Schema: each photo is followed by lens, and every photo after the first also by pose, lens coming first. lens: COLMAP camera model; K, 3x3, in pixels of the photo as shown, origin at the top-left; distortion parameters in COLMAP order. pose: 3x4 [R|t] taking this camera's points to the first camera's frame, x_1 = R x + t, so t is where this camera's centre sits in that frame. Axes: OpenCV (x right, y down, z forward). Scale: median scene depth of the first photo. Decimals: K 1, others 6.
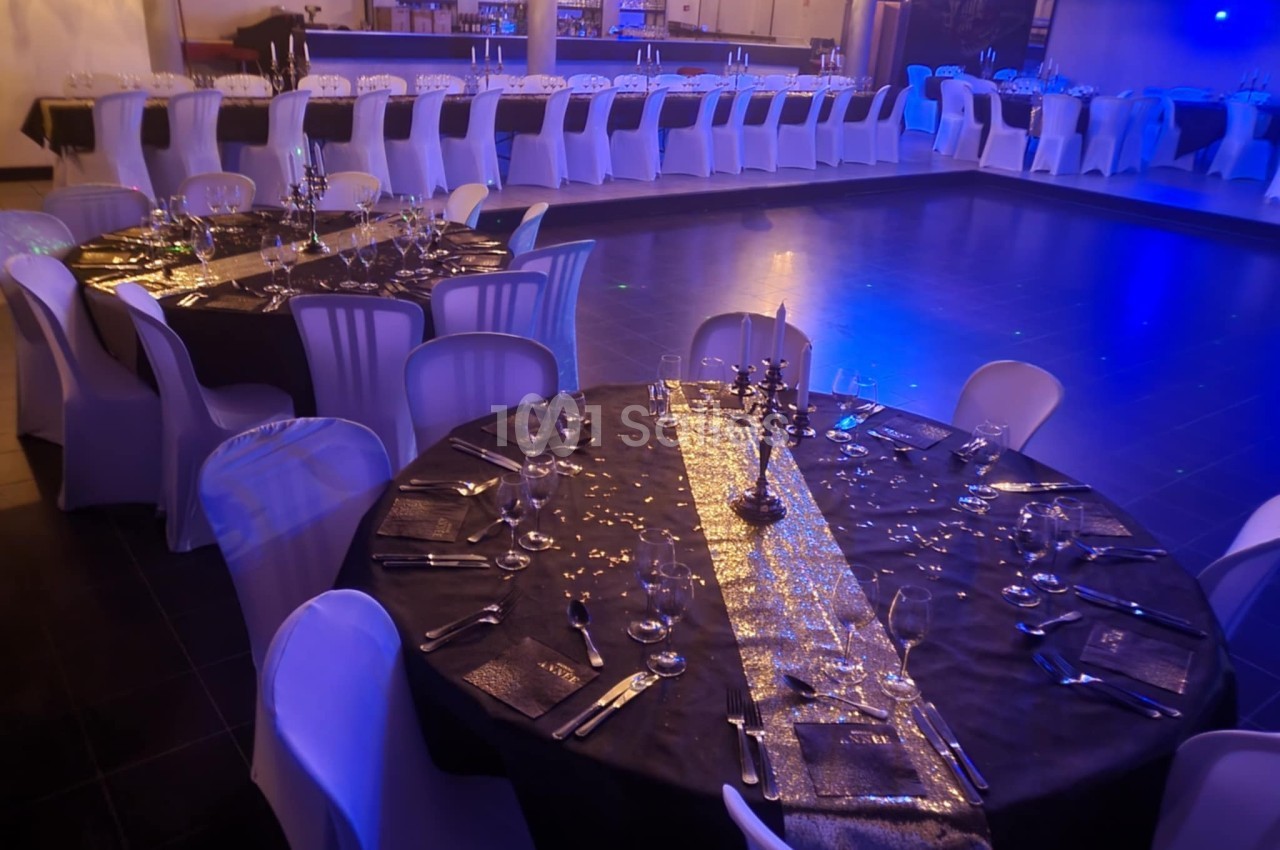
lens RADIAL K [[1004.7, 0, 640.0], [0, 1004.7, 425.0], [0, 0, 1]] dist [0.040700, -0.001051]
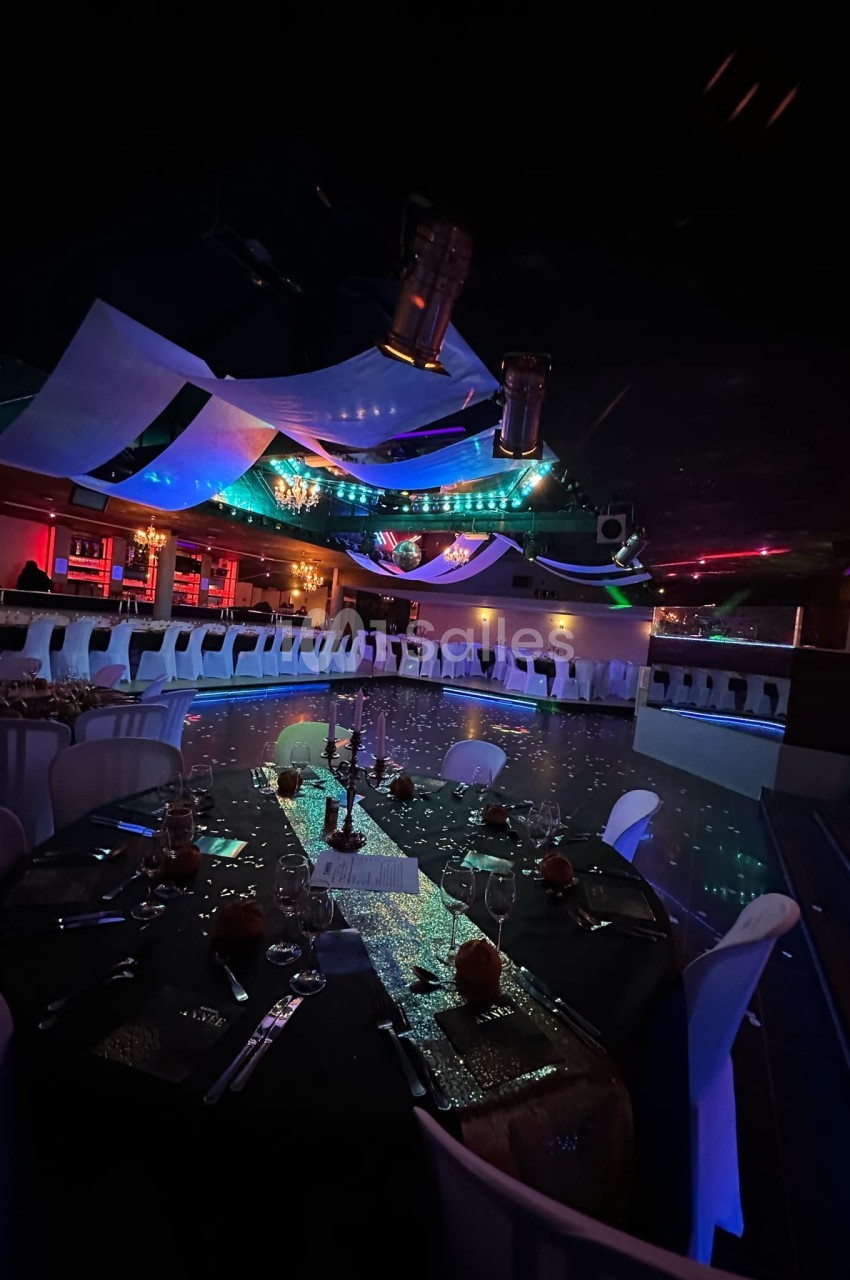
lens RADIAL K [[503.6, 0, 425.0], [0, 503.6, 634.1], [0, 0, 1]] dist [-0.000780, -0.000094]
pose [[0.919644, 0.027871, 0.391763, -0.054020], [0.113357, 0.936194, -0.332703, 0.051663], [-0.376038, 0.350377, 0.857806, 0.228394]]
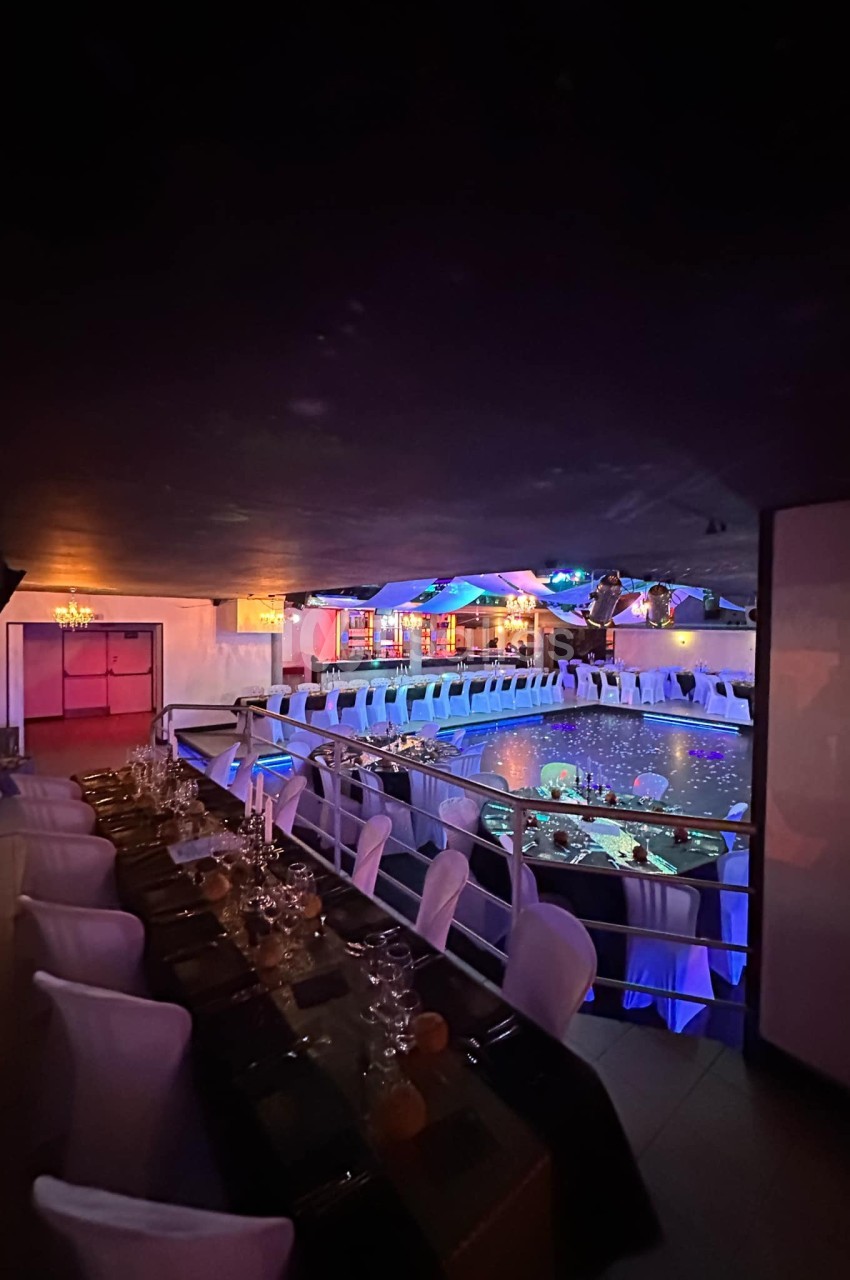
lens RADIAL K [[503.6, 0, 425.0], [0, 503.6, 634.1], [0, 0, 1]] dist [-0.000780, -0.000094]
pose [[0.998482, -0.048795, 0.025537, -0.305106], [0.054882, 0.920220, -0.387534, 0.103464], [-0.004590, 0.388347, 0.921502, -0.472373]]
